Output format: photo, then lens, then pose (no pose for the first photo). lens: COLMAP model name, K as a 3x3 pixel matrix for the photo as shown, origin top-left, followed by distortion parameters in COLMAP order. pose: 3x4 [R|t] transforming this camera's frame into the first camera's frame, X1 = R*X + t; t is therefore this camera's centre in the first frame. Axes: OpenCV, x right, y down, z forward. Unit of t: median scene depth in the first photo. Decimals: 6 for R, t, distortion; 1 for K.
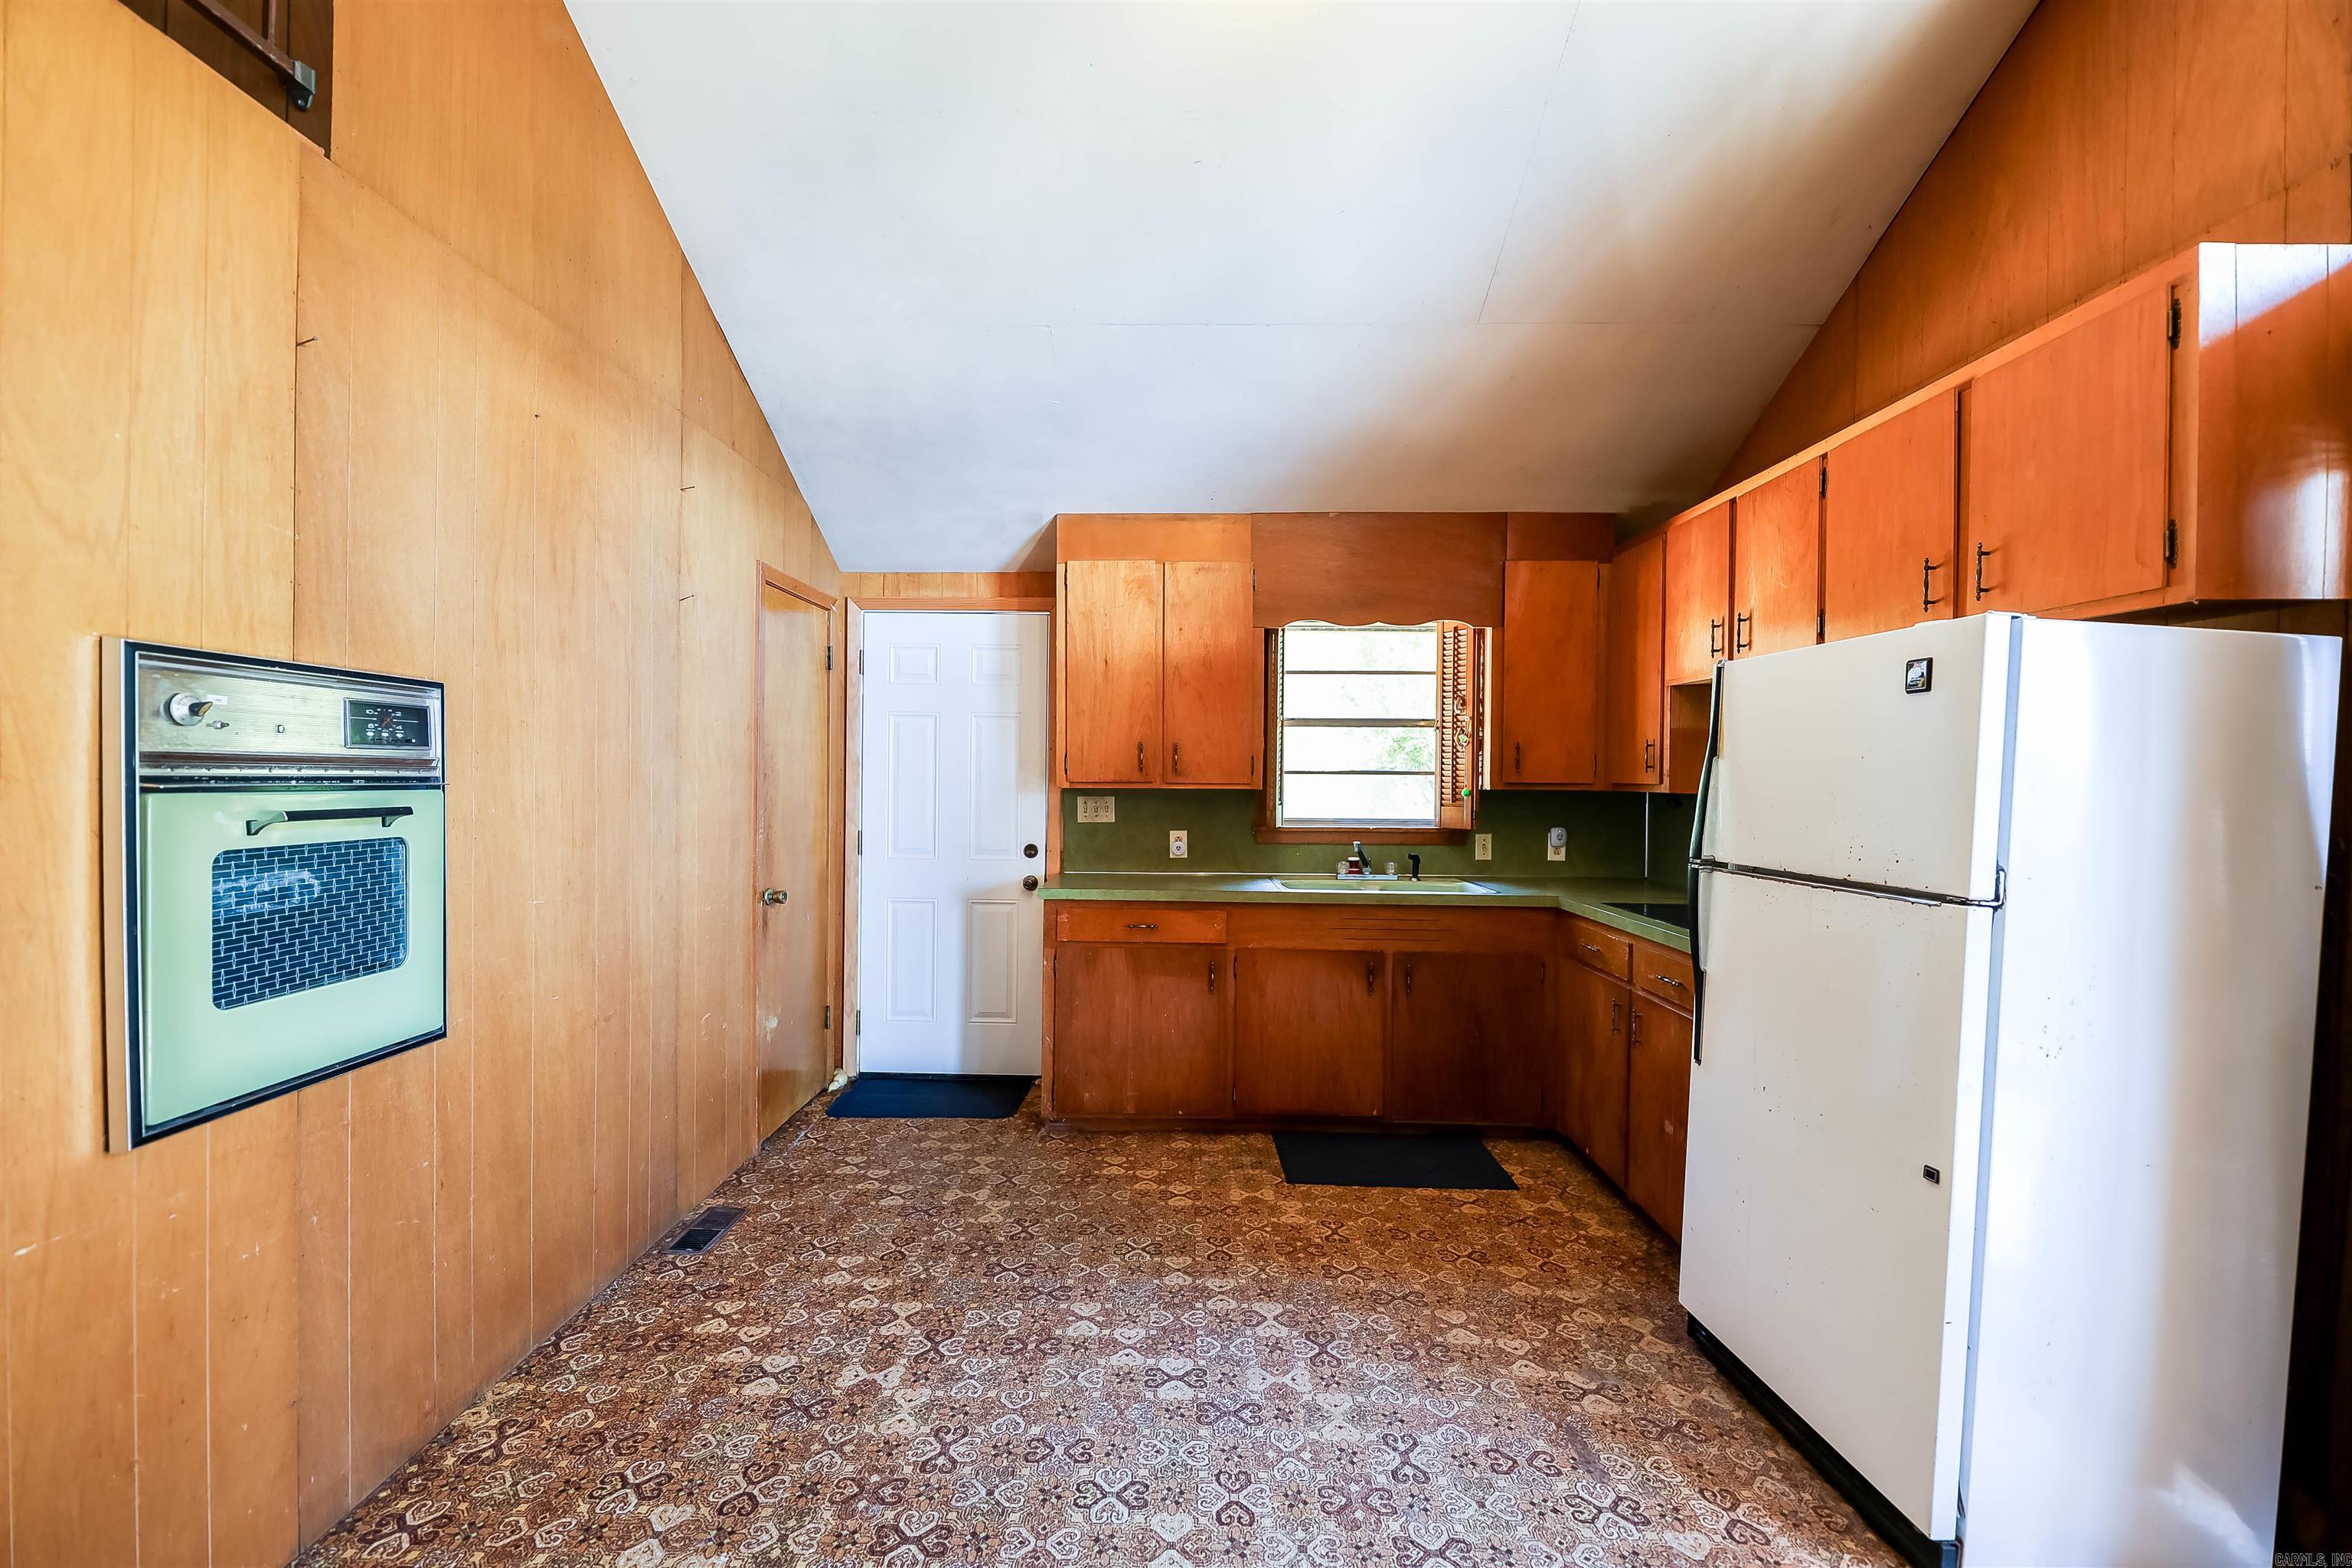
lens RADIAL K [[943.4, 0, 1169.9], [0, 943.4, 792.2], [0, 0, 1]] dist [-0.002392, -0.000980]
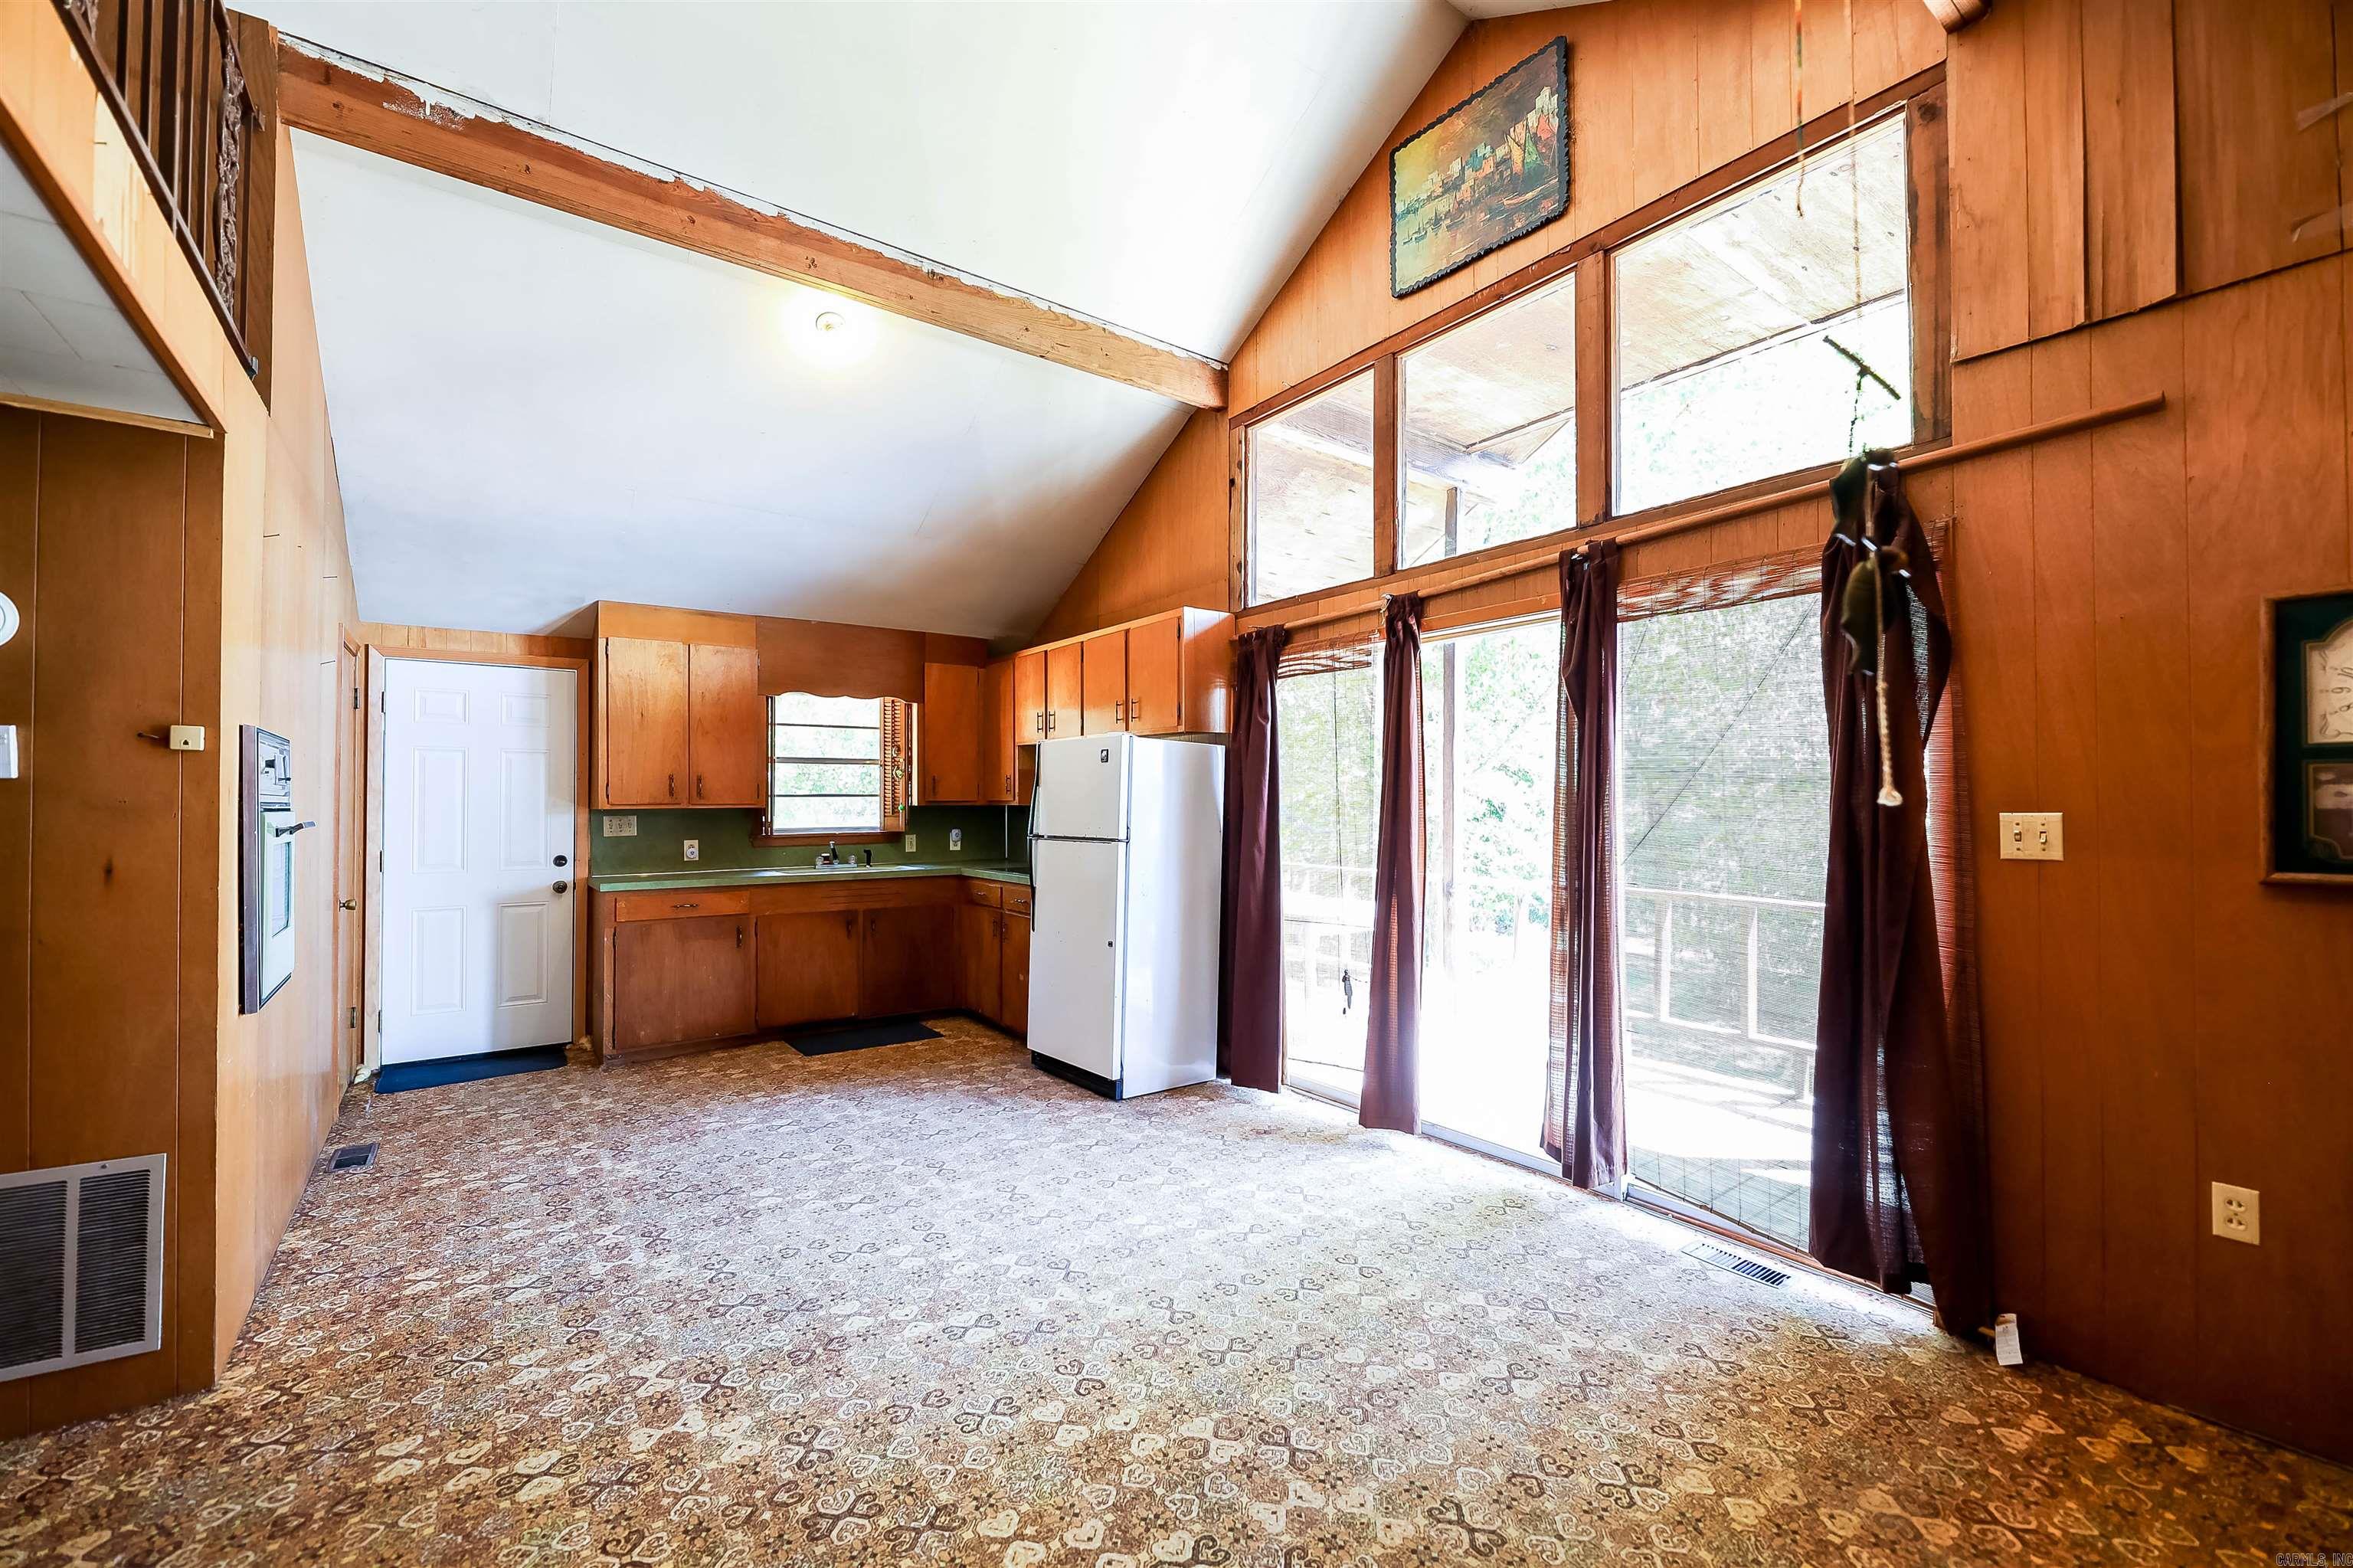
lens RADIAL K [[943.8, 0, 1165.3], [0, 943.8, 796.6], [0, 0, 1]] dist [-0.002392, -0.000980]
pose [[0.801520, -0.010380, 0.597878, -0.357793], [0.021442, 0.999705, -0.011389, 0.012755], [-0.597584, 0.021948, 0.801506, -0.677314]]
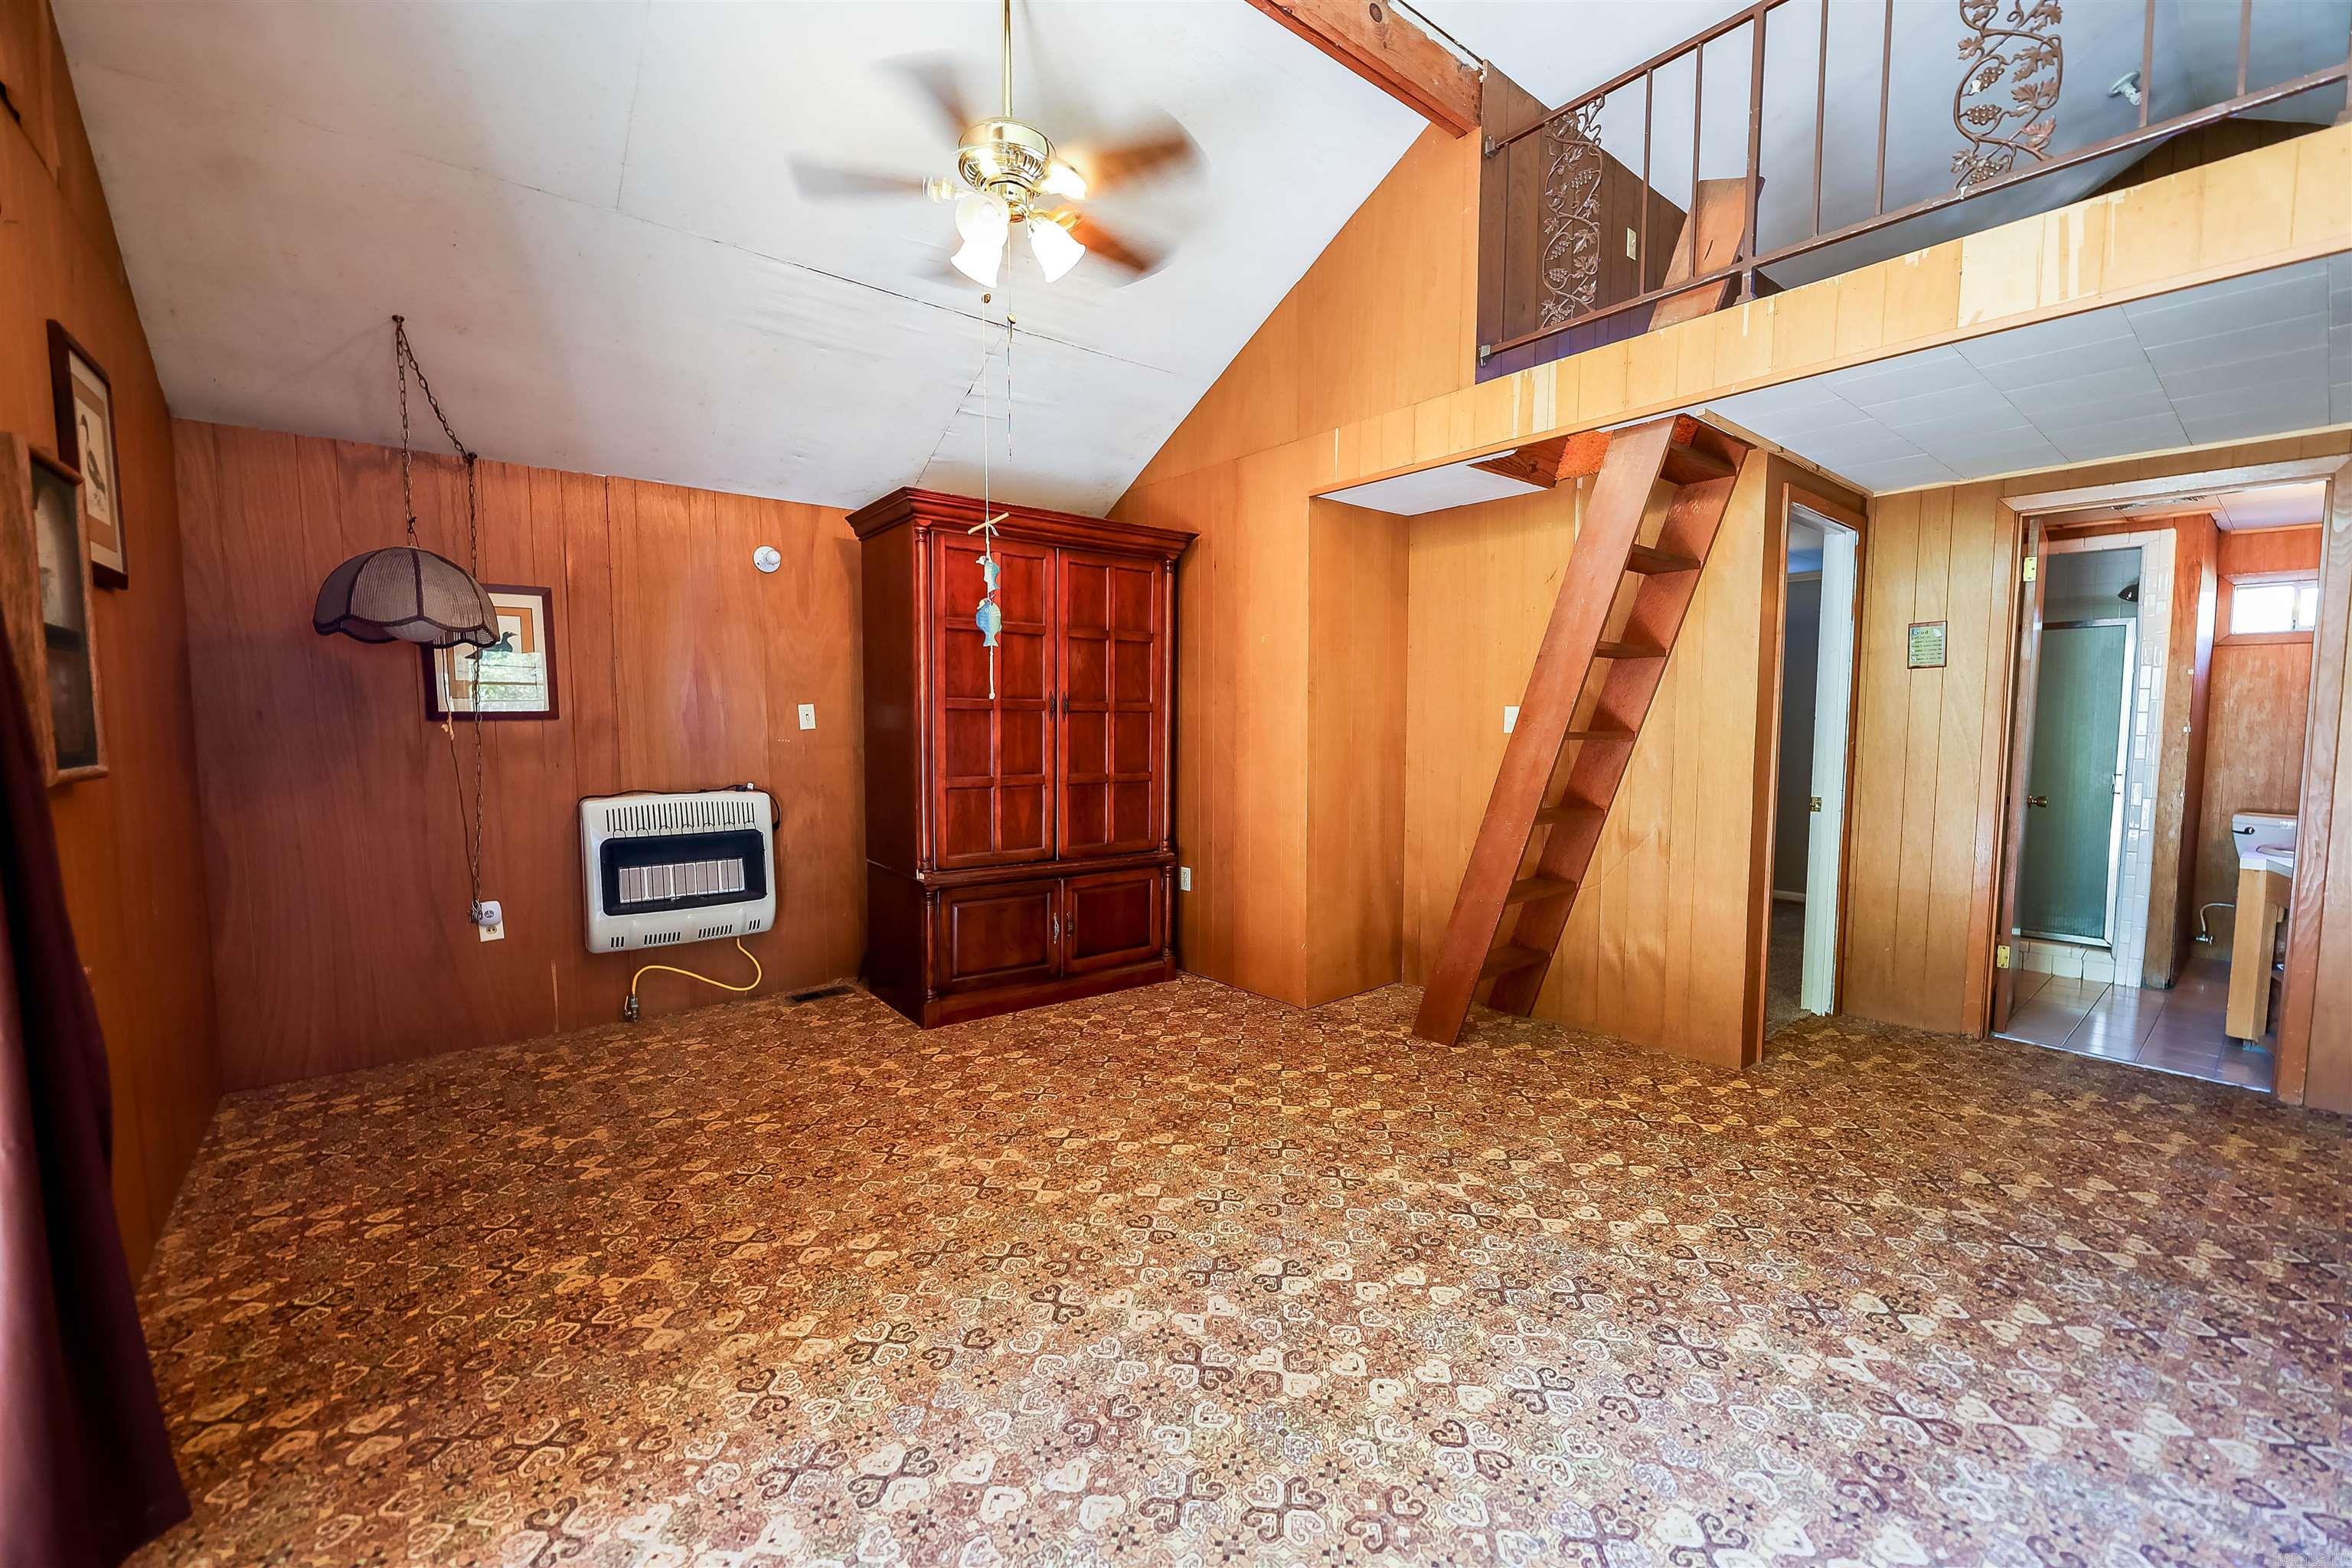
lens RADIAL K [[943.4, 0, 1175.5], [0, 943.4, 783.3], [0, 0, 1]] dist [-0.002392, -0.000980]
pose [[-0.764894, 0.033669, -0.643276, 0.518434], [-0.019798, 0.996933, 0.075720, 0.026594], [0.643852, 0.070654, -0.761881, 0.263995]]
